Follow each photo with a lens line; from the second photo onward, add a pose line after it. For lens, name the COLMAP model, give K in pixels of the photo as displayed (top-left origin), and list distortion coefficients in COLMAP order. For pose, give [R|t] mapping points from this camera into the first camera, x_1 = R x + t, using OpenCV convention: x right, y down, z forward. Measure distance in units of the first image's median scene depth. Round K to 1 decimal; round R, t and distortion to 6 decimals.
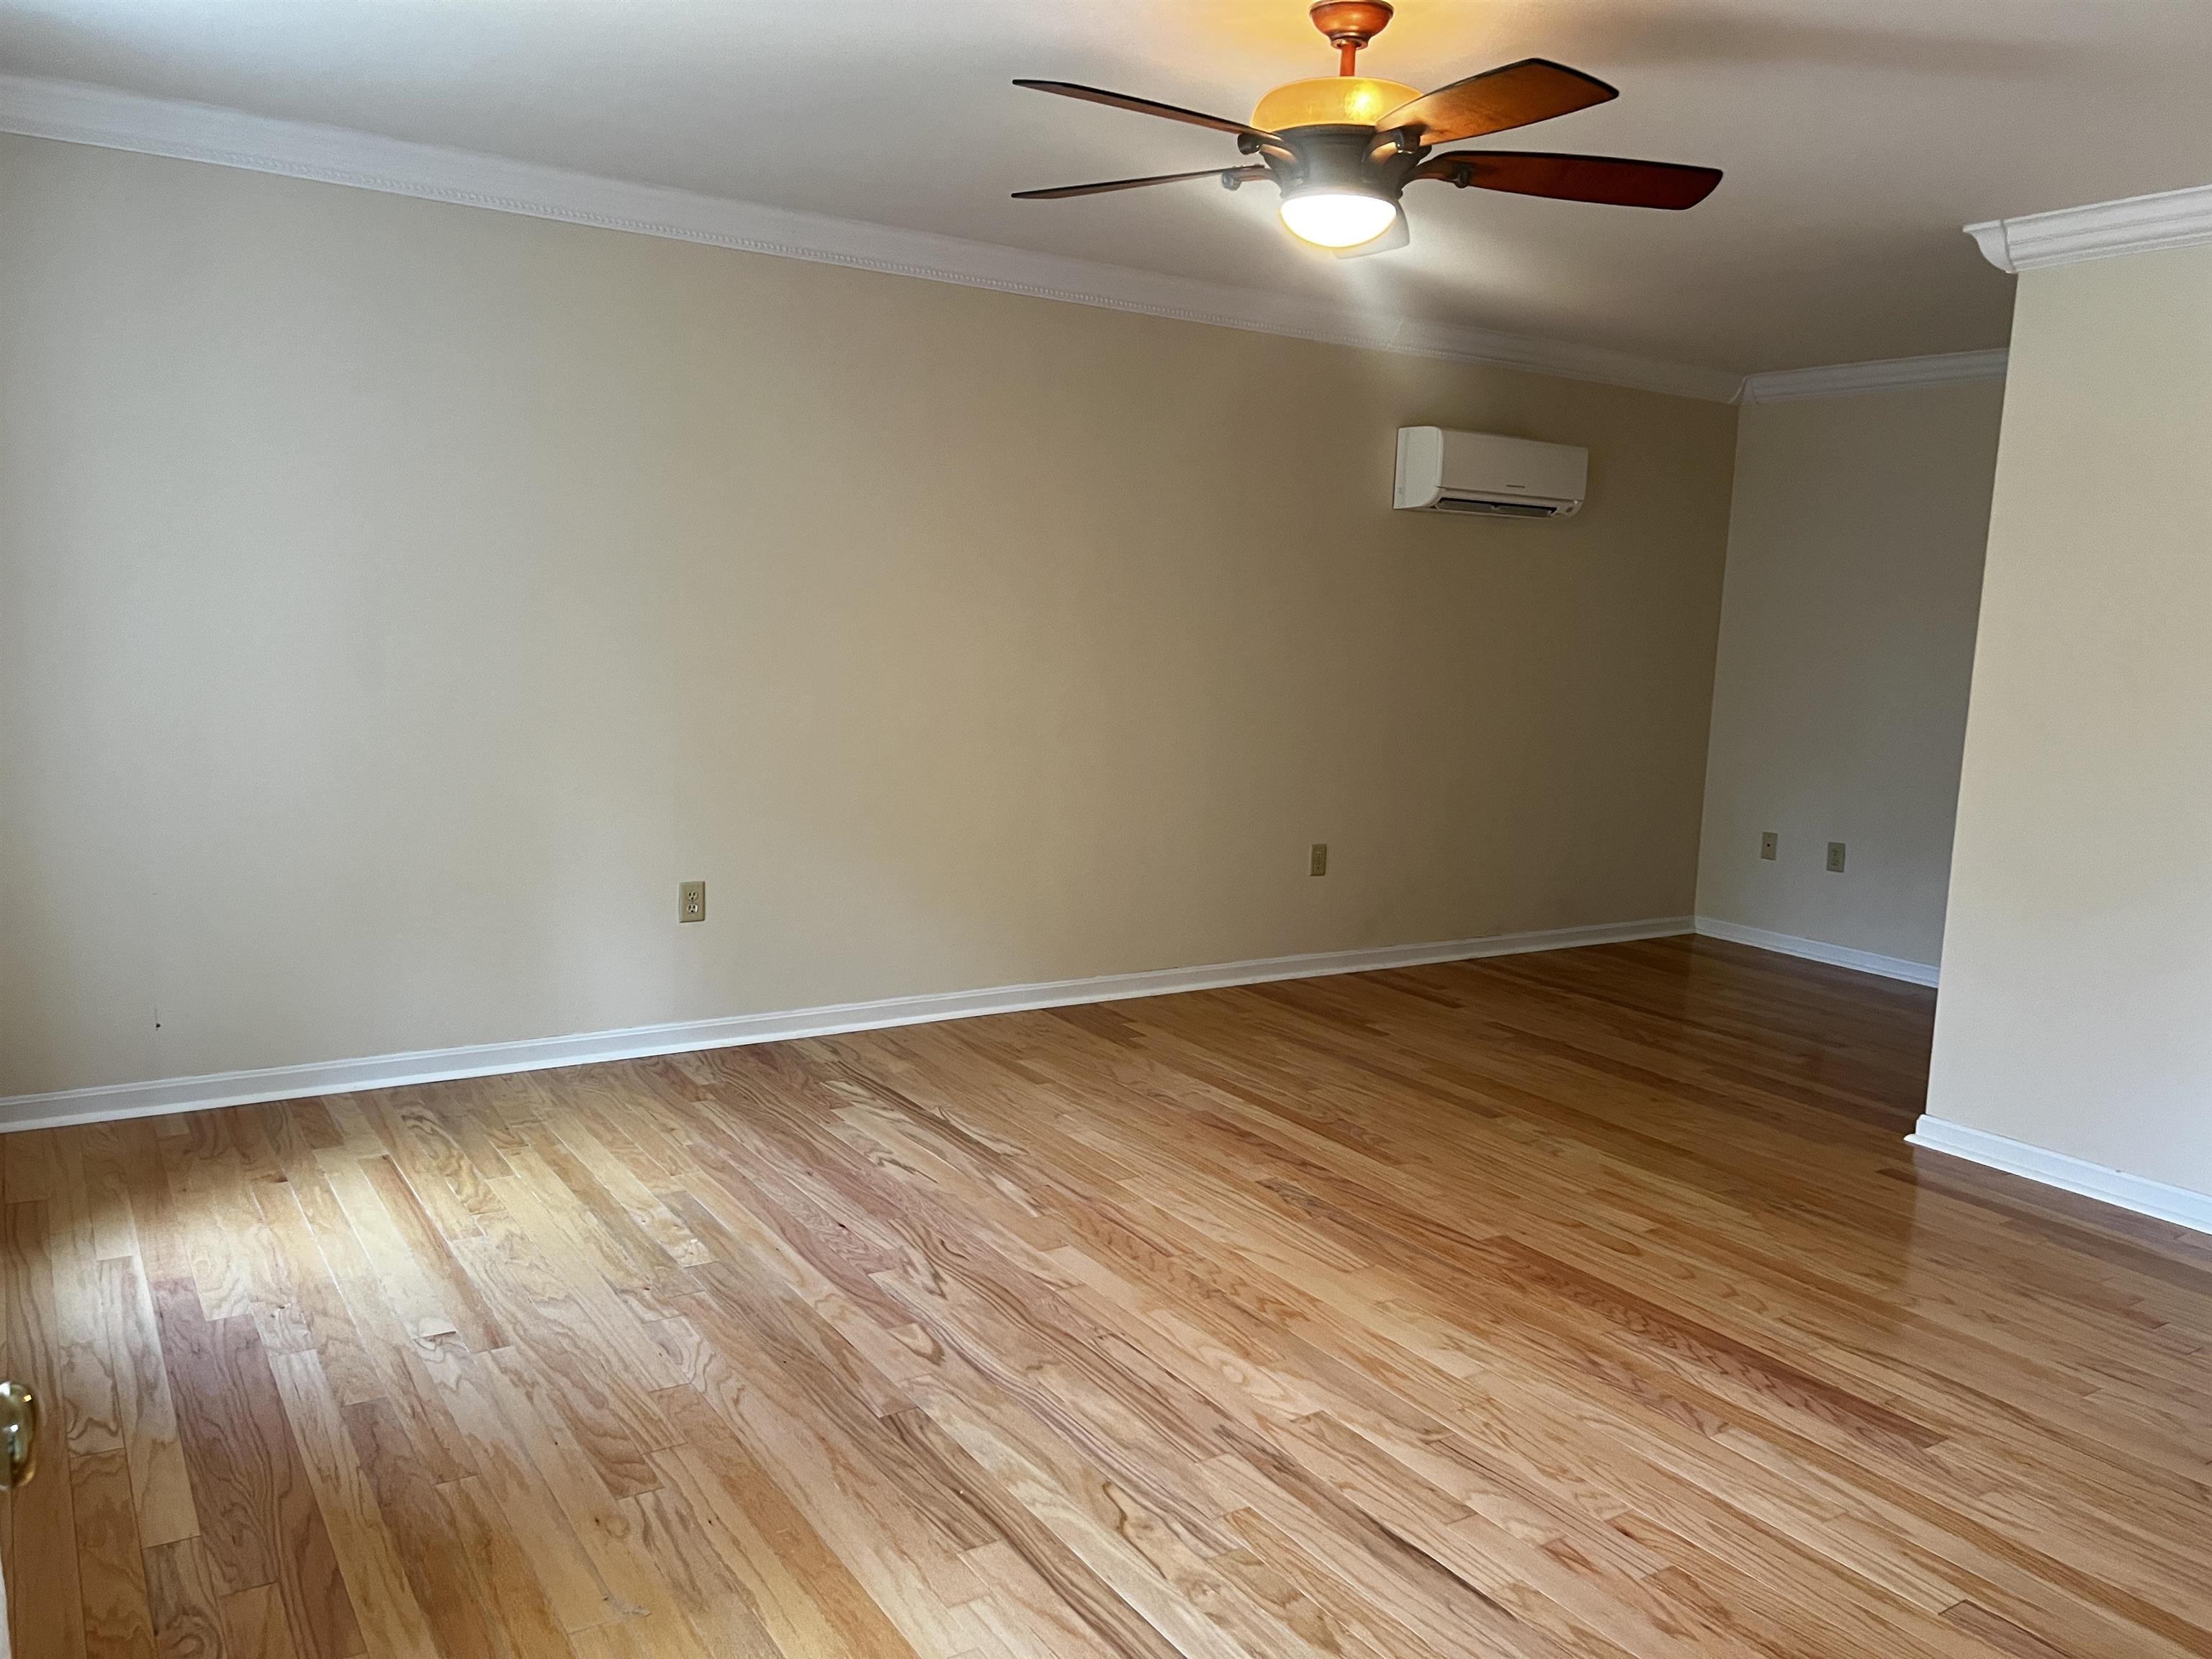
lens RADIAL K [[1657.8, 0, 1109.8], [0, 1657.8, 829.2], [0, 0, 1]] dist [0.044426, -0.055785]
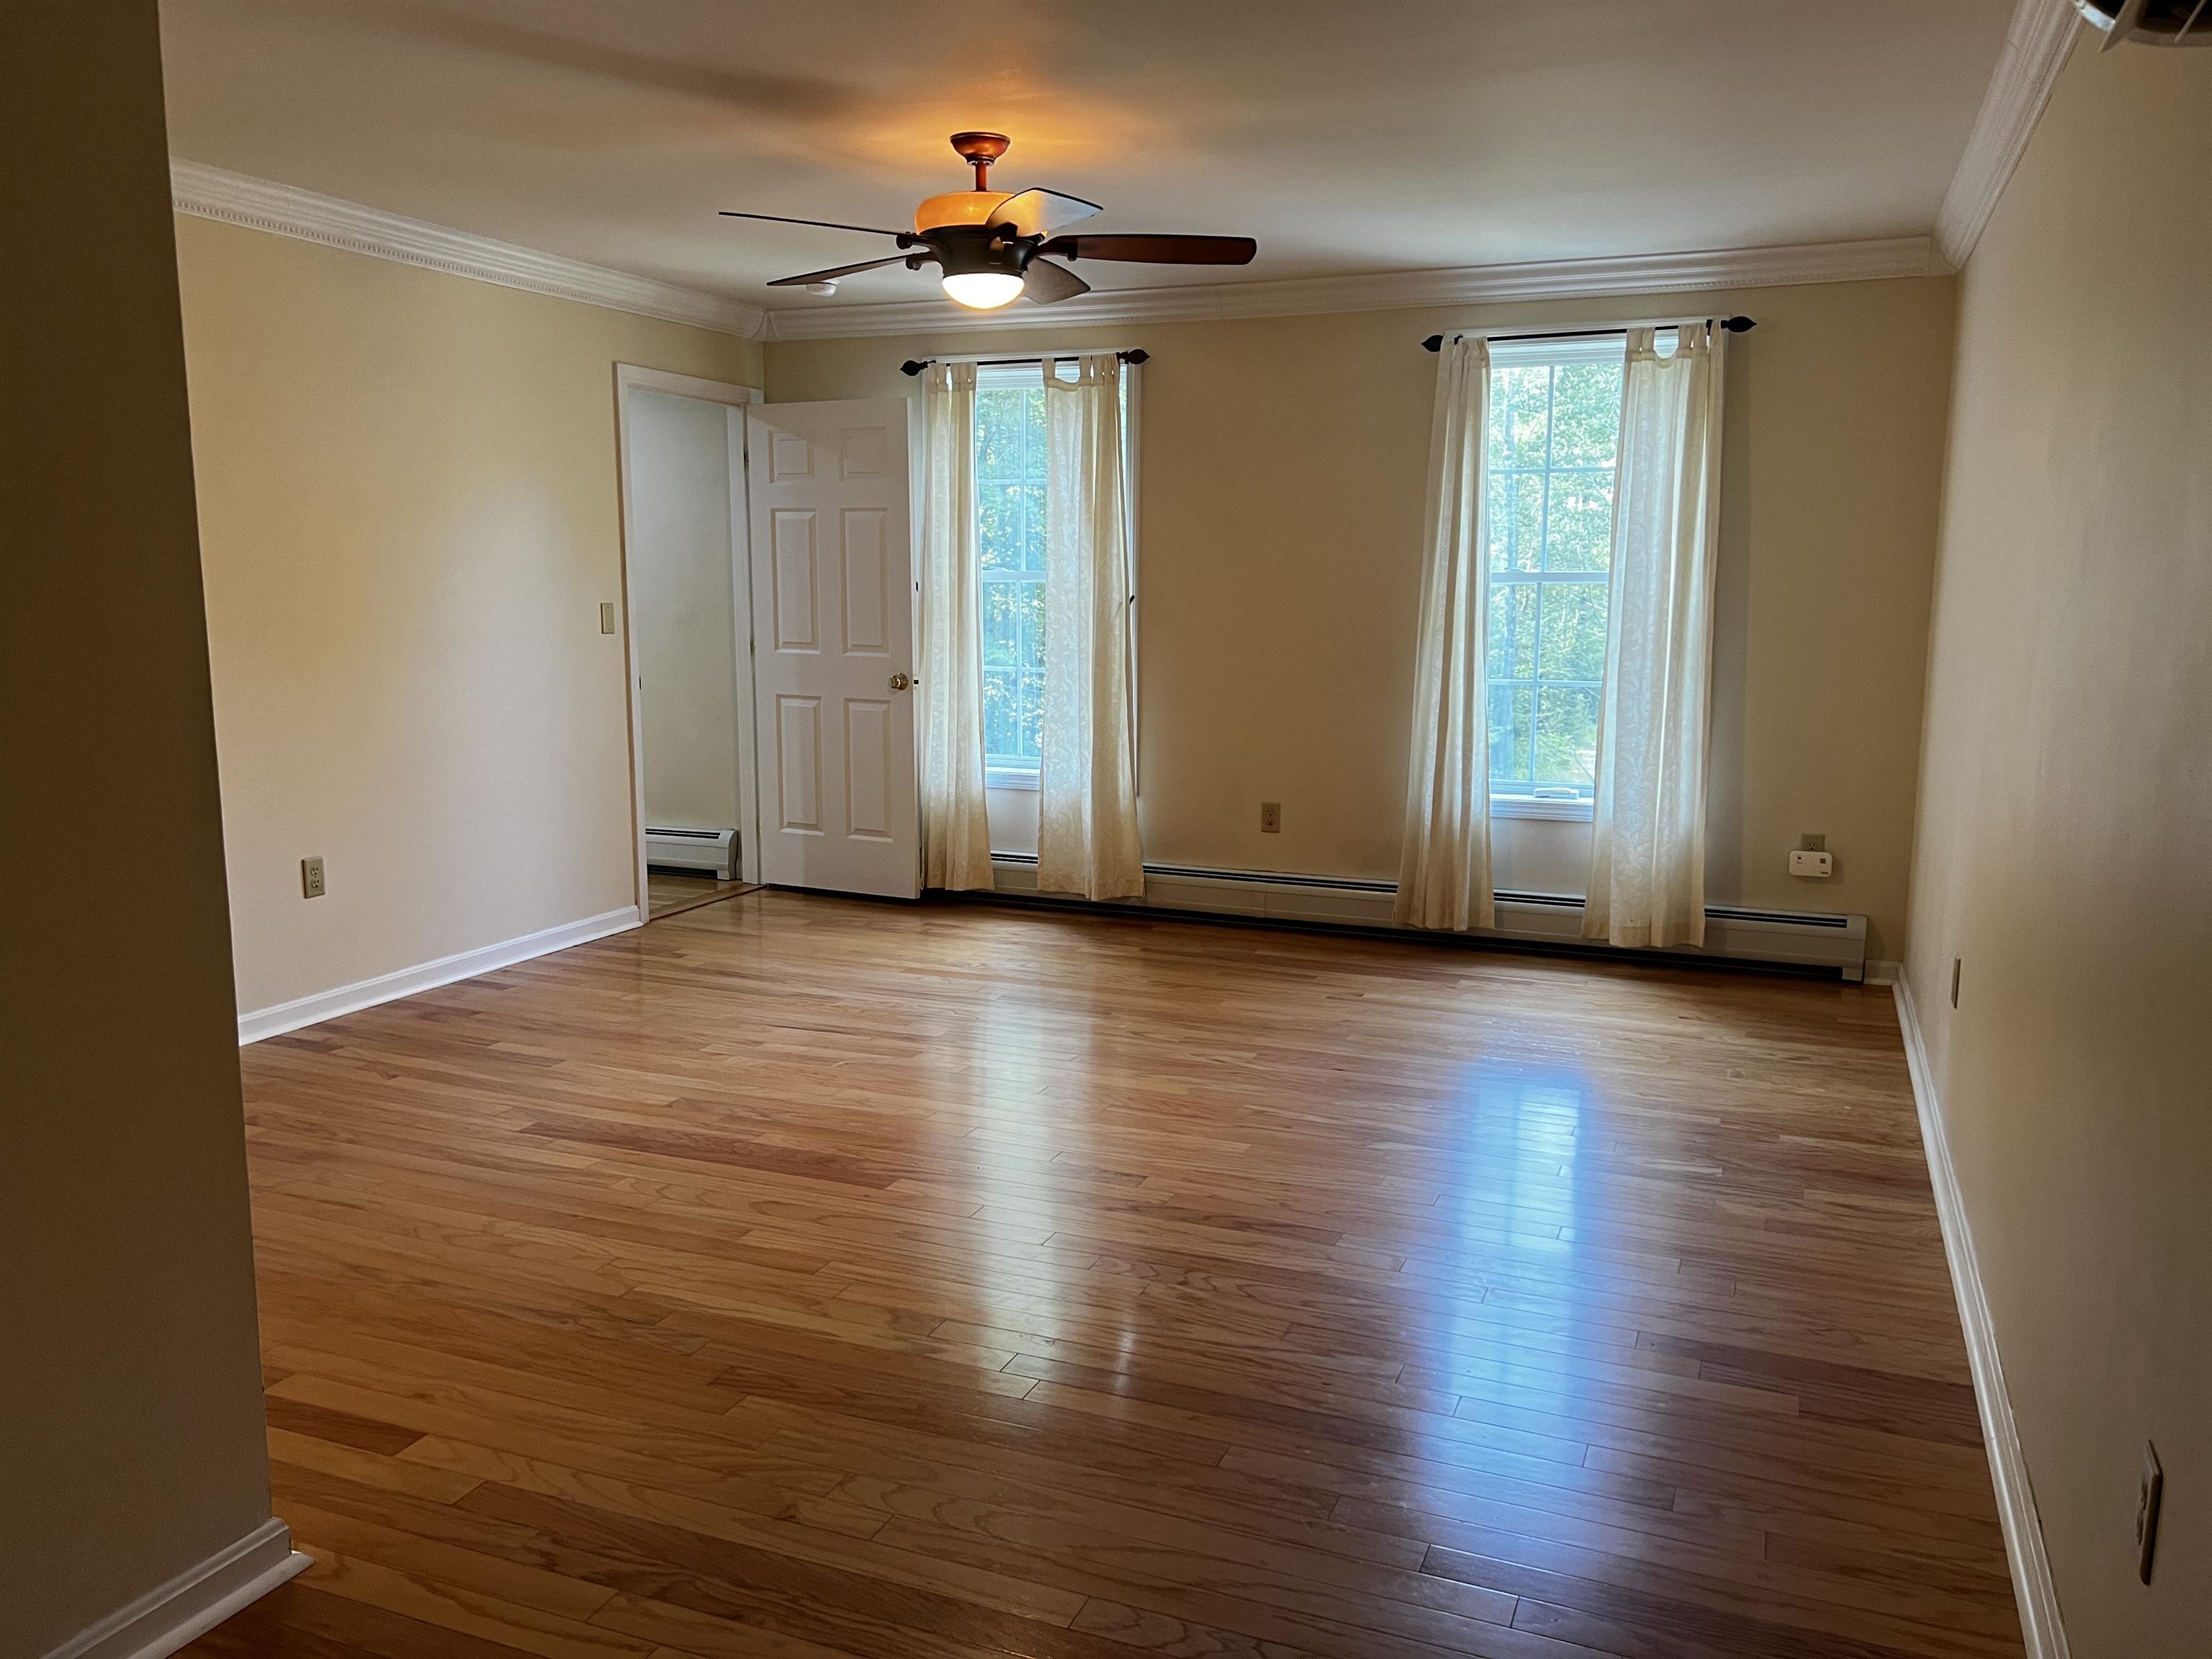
lens RADIAL K [[1657.8, 0, 1107.9], [0, 1657.8, 835.6], [0, 0, 1]] dist [0.044426, -0.055785]
pose [[-0.823486, 0.043764, -0.565646, 0.756957], [-0.117139, 0.962421, 0.244997, -0.244117], [0.555112, 0.268011, -0.787414, 2.006276]]
